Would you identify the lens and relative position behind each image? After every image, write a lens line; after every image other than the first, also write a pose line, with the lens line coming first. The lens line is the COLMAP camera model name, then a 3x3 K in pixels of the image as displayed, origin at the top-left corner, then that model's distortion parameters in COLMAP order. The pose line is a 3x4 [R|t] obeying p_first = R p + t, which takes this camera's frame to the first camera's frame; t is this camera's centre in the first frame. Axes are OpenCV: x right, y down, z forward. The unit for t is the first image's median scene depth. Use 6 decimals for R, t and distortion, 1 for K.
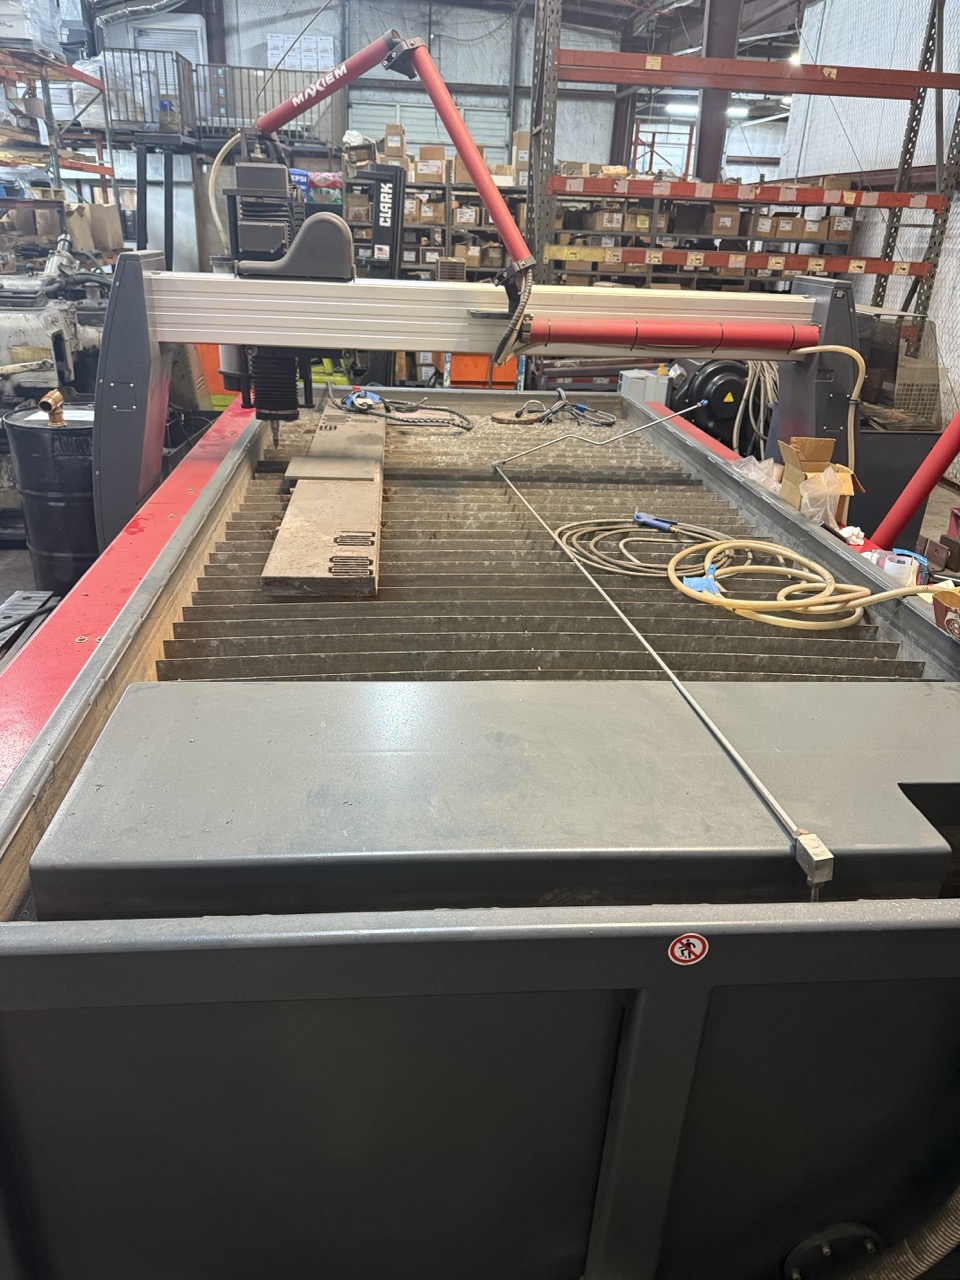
lens RADIAL K [[910.1, 0, 480.0], [0, 910.1, 640.0], [0, 0, 1]] dist [0.000896, -0.008773]
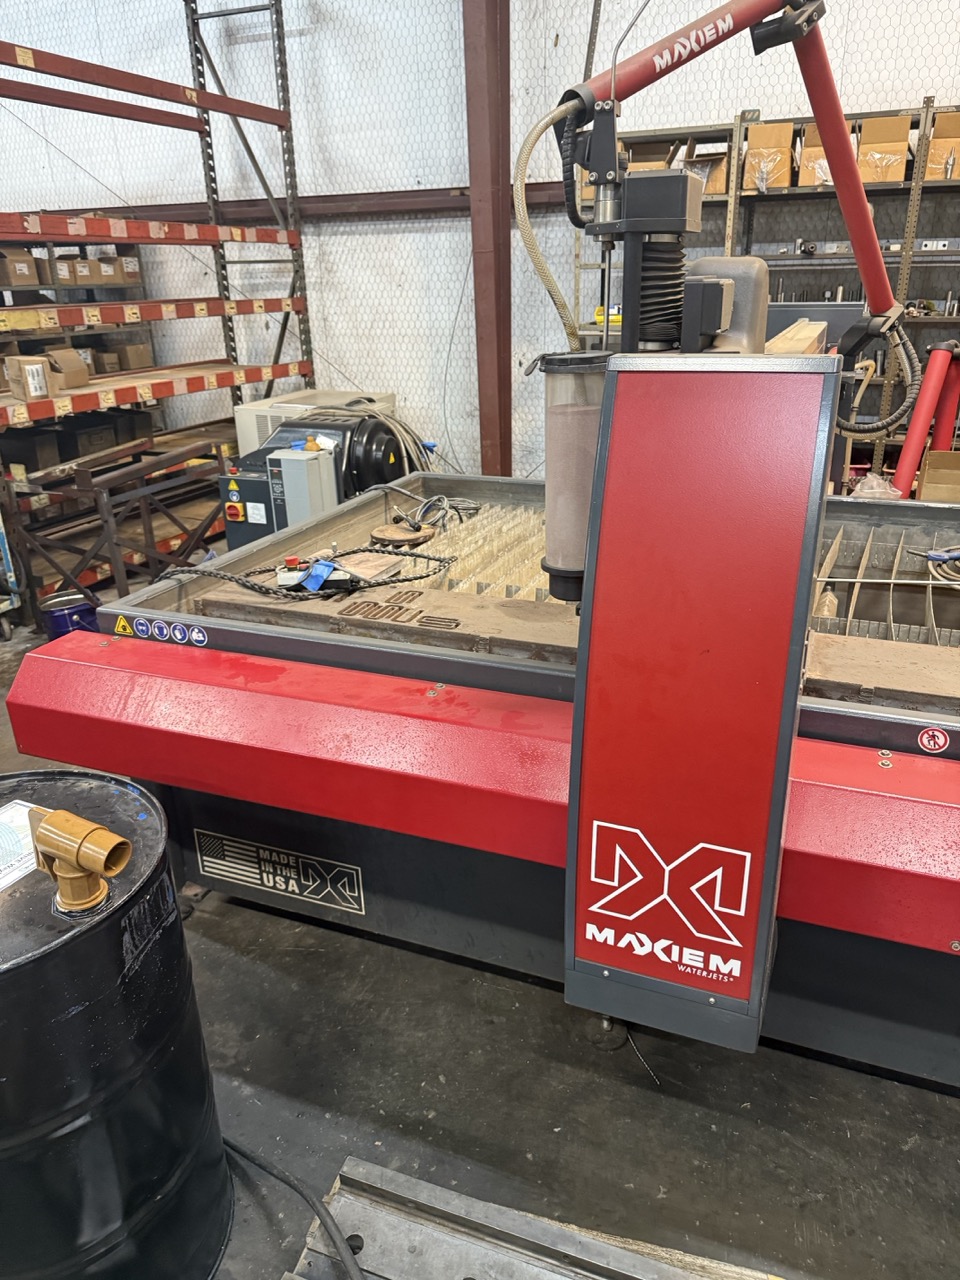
lens RADIAL K [[910.1, 0, 480.0], [0, 910.1, 640.0], [0, 0, 1]] dist [0.000896, -0.008773]
pose [[0.456324, -0.376350, 0.806306, -0.338162], [0.403835, 0.895048, 0.189223, -0.180836], [-0.792897, 0.239268, 0.560416, 0.362070]]
